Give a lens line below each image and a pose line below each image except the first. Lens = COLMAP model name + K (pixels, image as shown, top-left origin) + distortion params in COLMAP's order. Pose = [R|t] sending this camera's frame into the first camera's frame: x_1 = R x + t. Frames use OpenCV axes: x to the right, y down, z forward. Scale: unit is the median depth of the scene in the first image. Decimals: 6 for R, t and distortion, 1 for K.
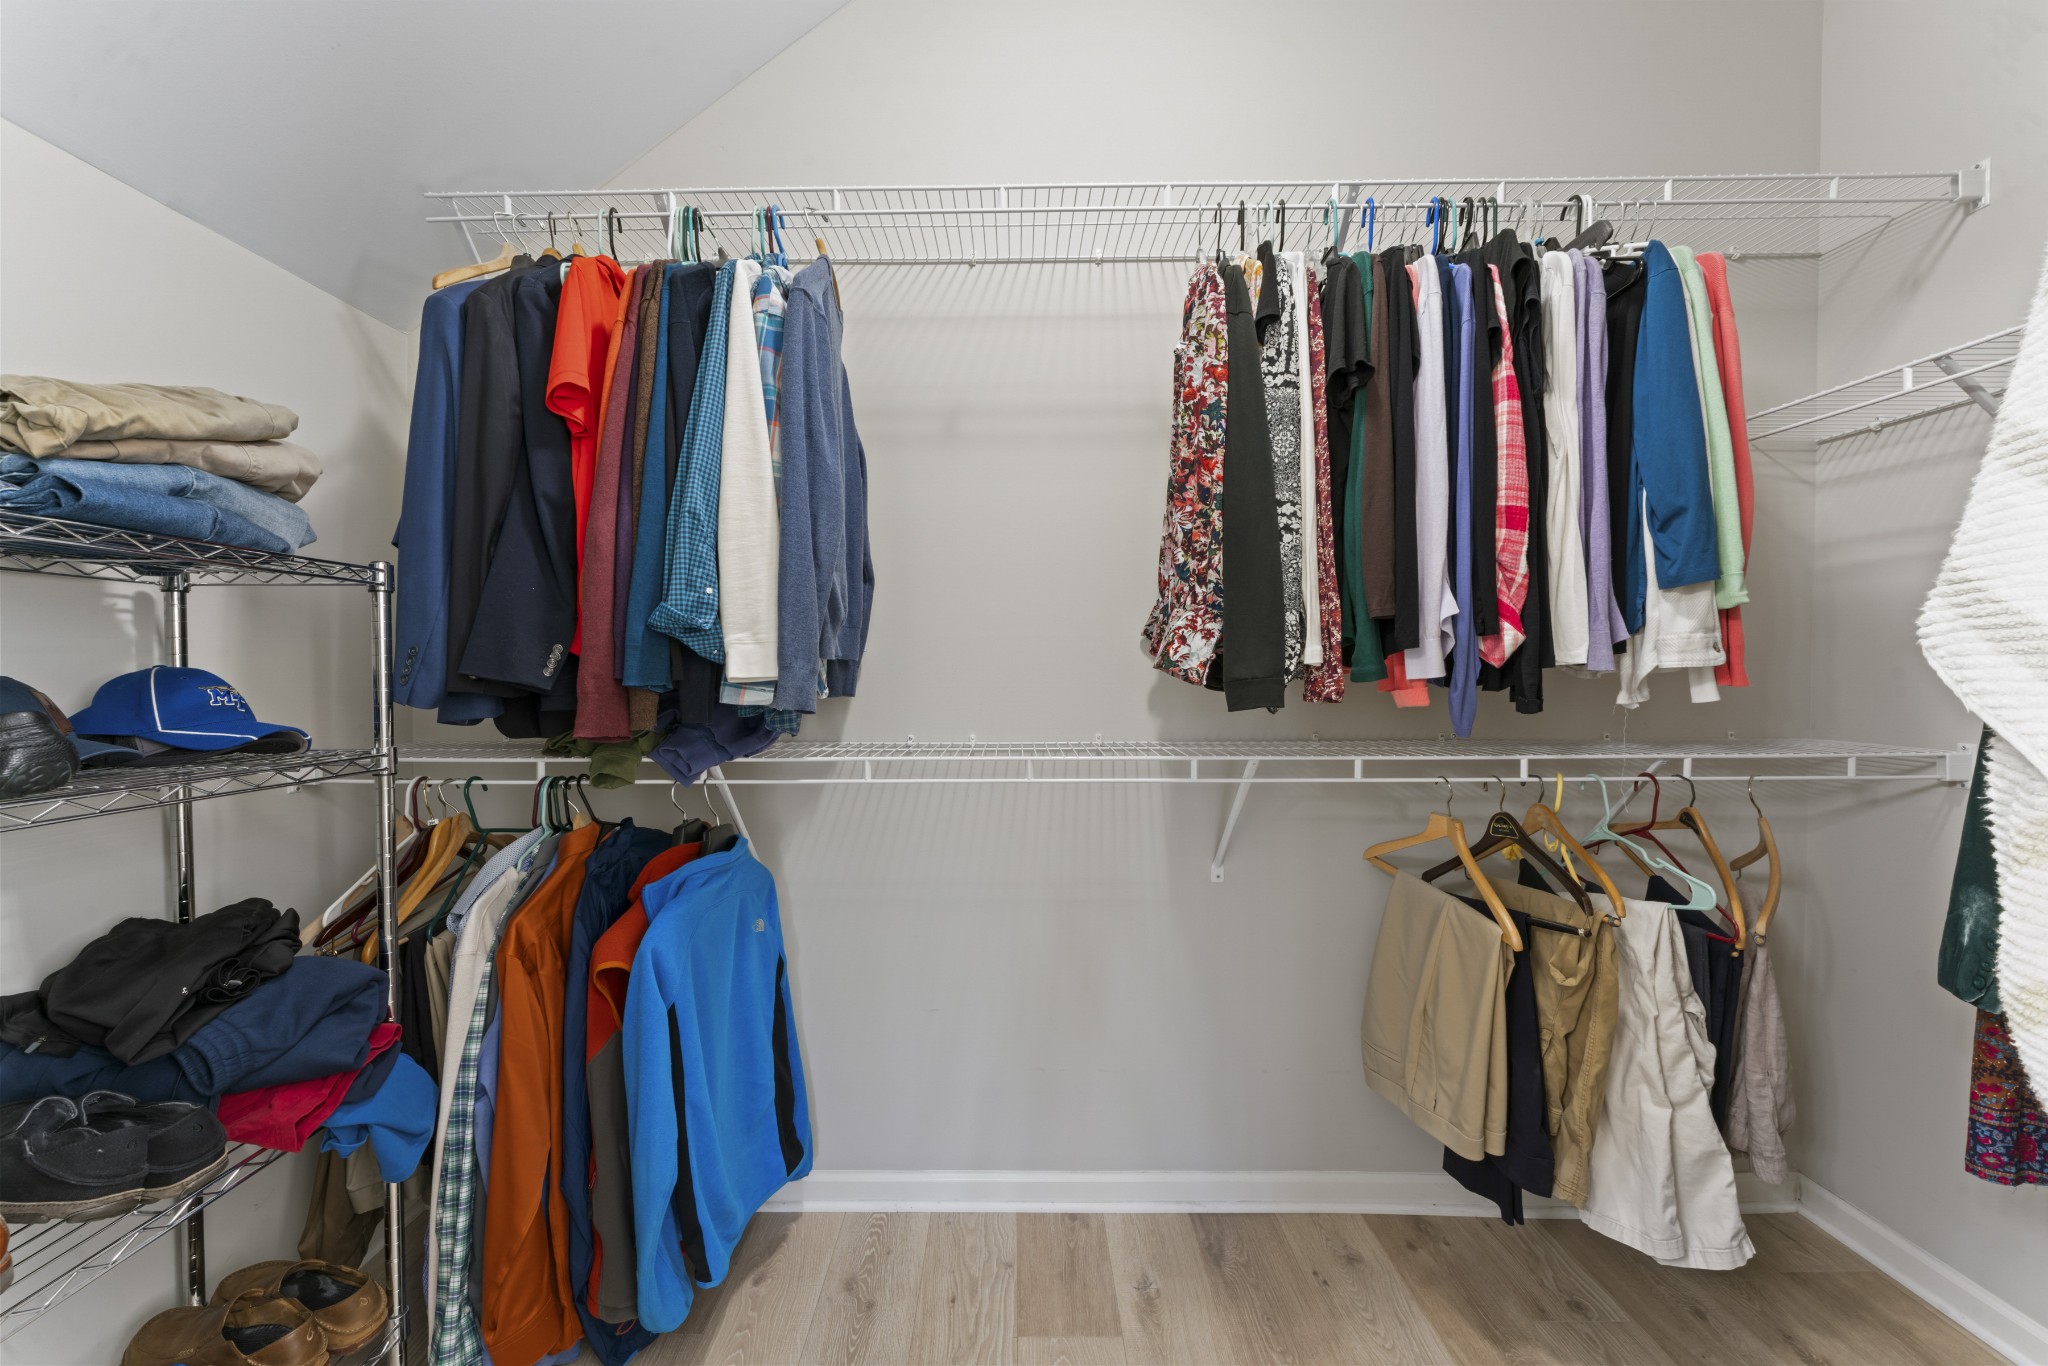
lens RADIAL K [[822.0, 0, 1021.4], [0, 822.0, 683.0], [0, 0, 1]] dist [-0.001170, 0.000014]
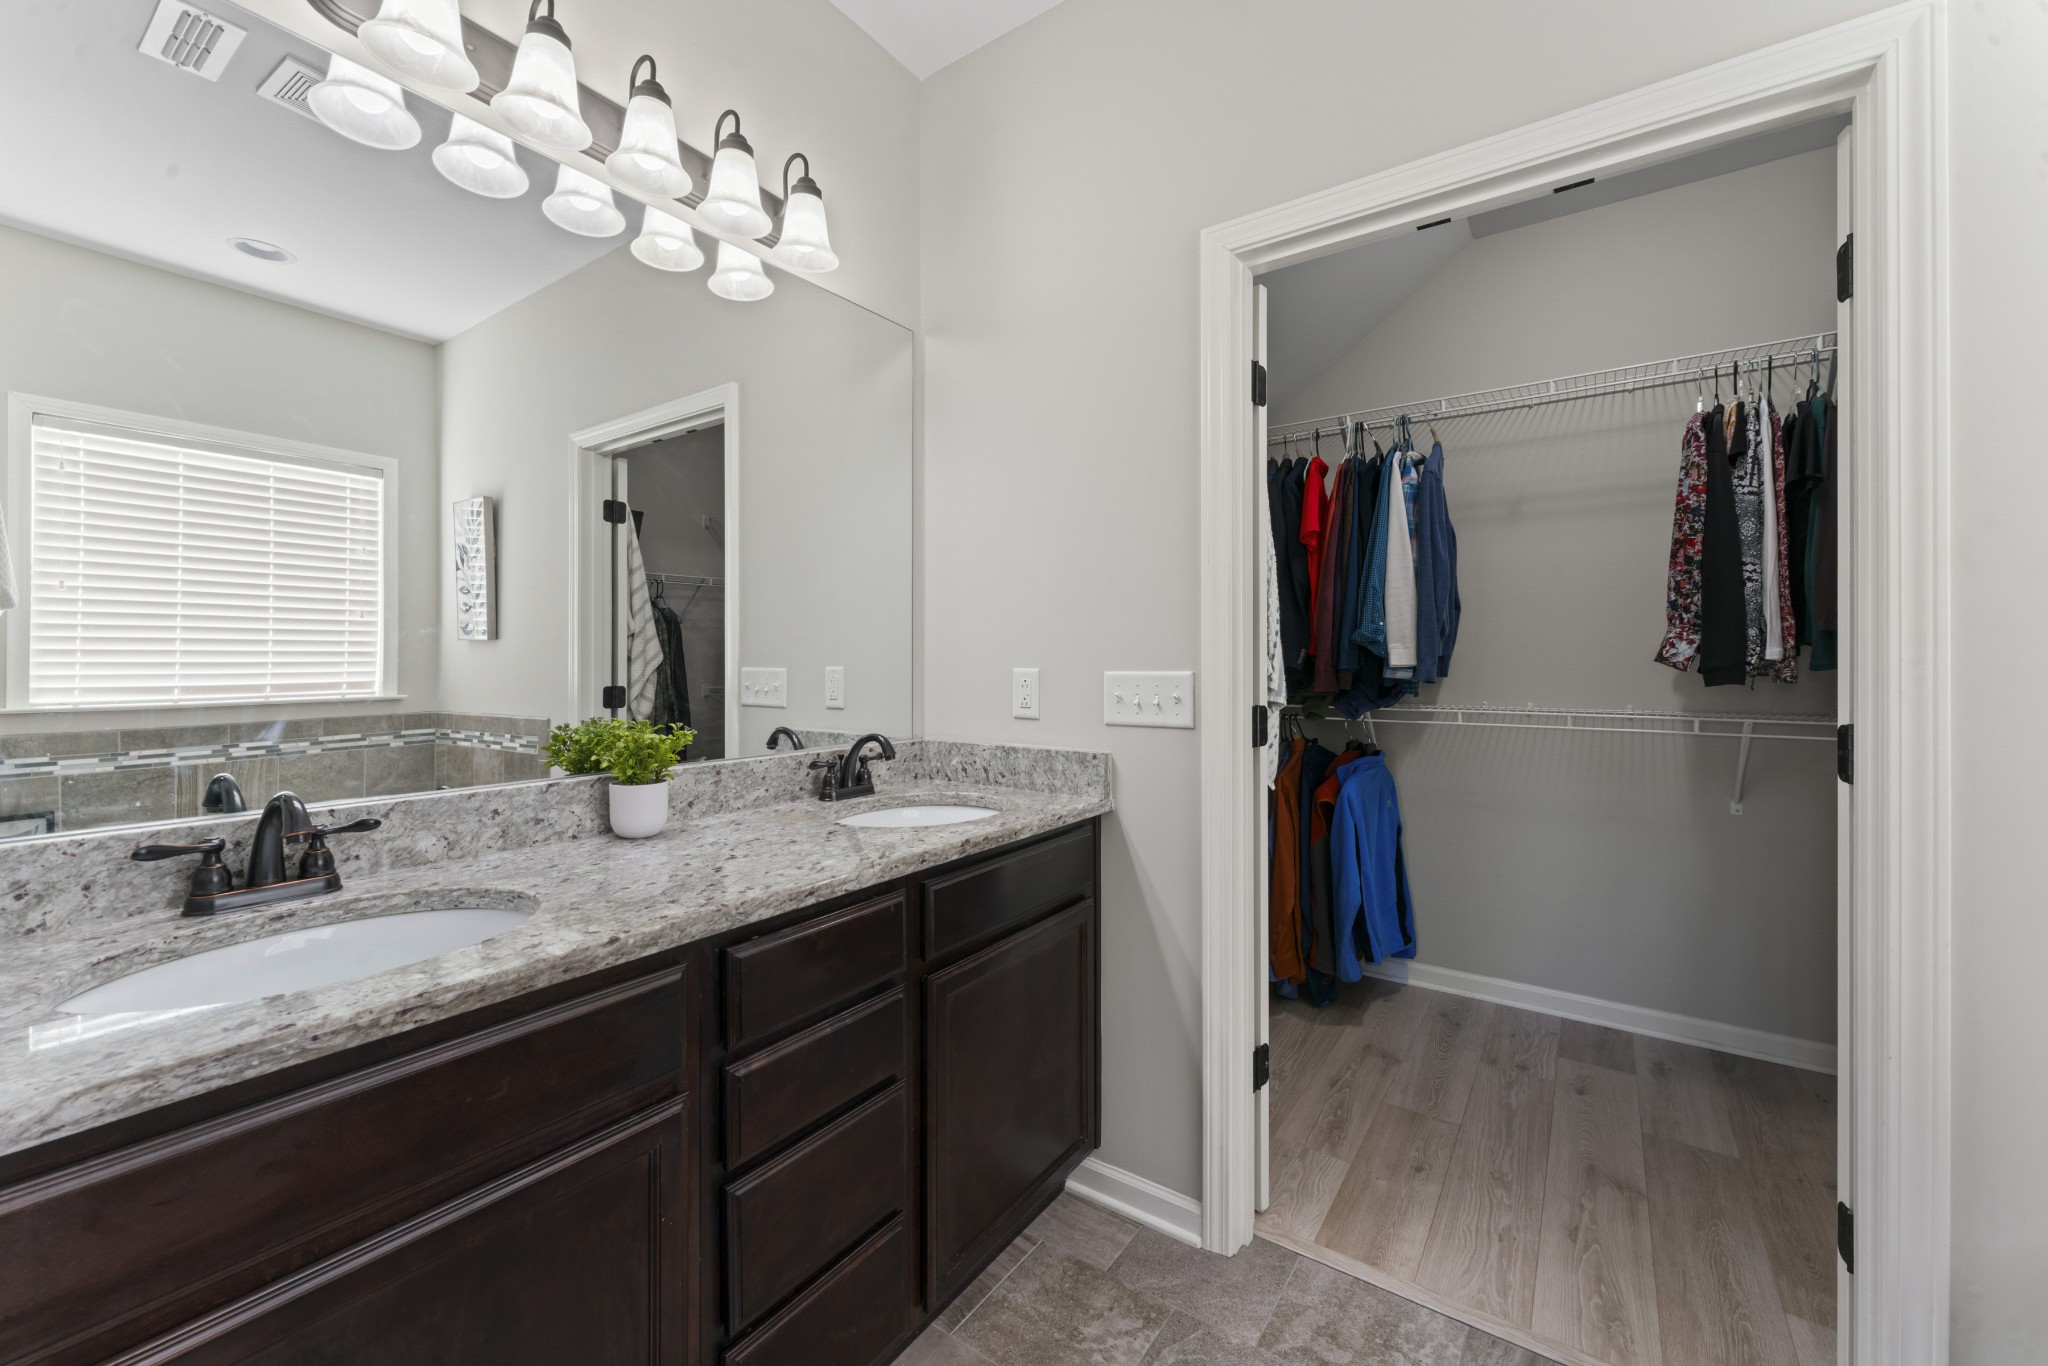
lens RADIAL K [[822.0, 0, 1005.1], [0, 822.0, 661.0], [0, 0, 1]] dist [-0.001170, 0.000014]
pose [[0.806999, 0.004252, -0.590538, 0.082922], [-0.013618, 0.999842, -0.011410, 0.020352], [0.590396, 0.017250, 0.806930, -1.221280]]
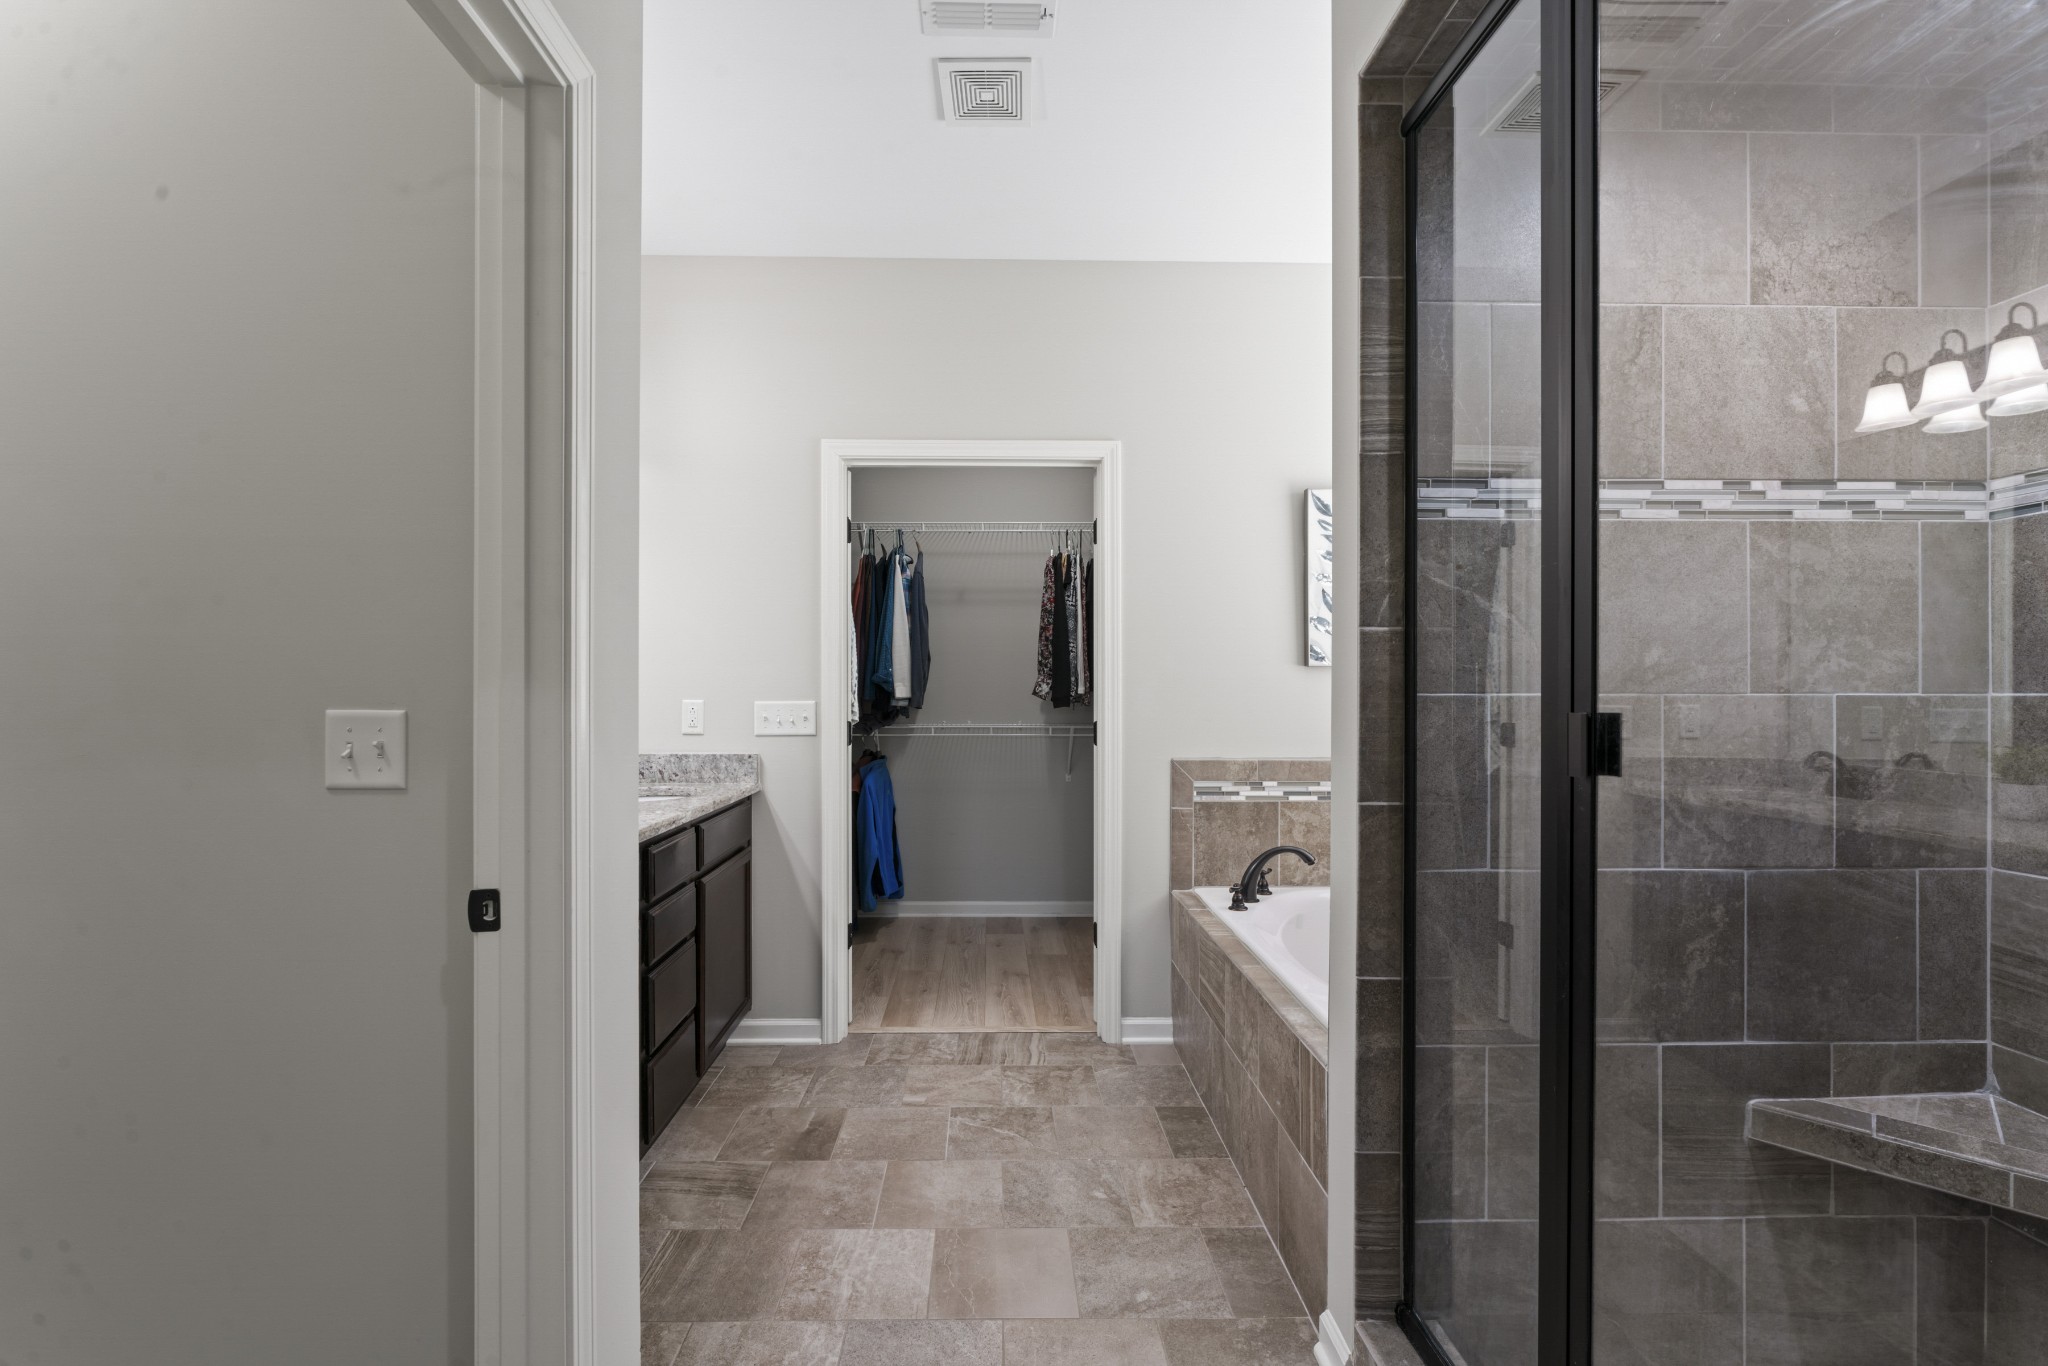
lens RADIAL K [[876.6, 0, 1011.0], [0, 876.6, 693.8], [0, 0, 1]] dist [0.000024, 0.000004]
pose [[0.999859, 0.004493, 0.016160, 0.032360], [-0.004231, 0.999859, -0.016232, 0.033693], [-0.016230, 0.016162, 0.999738, -2.315355]]
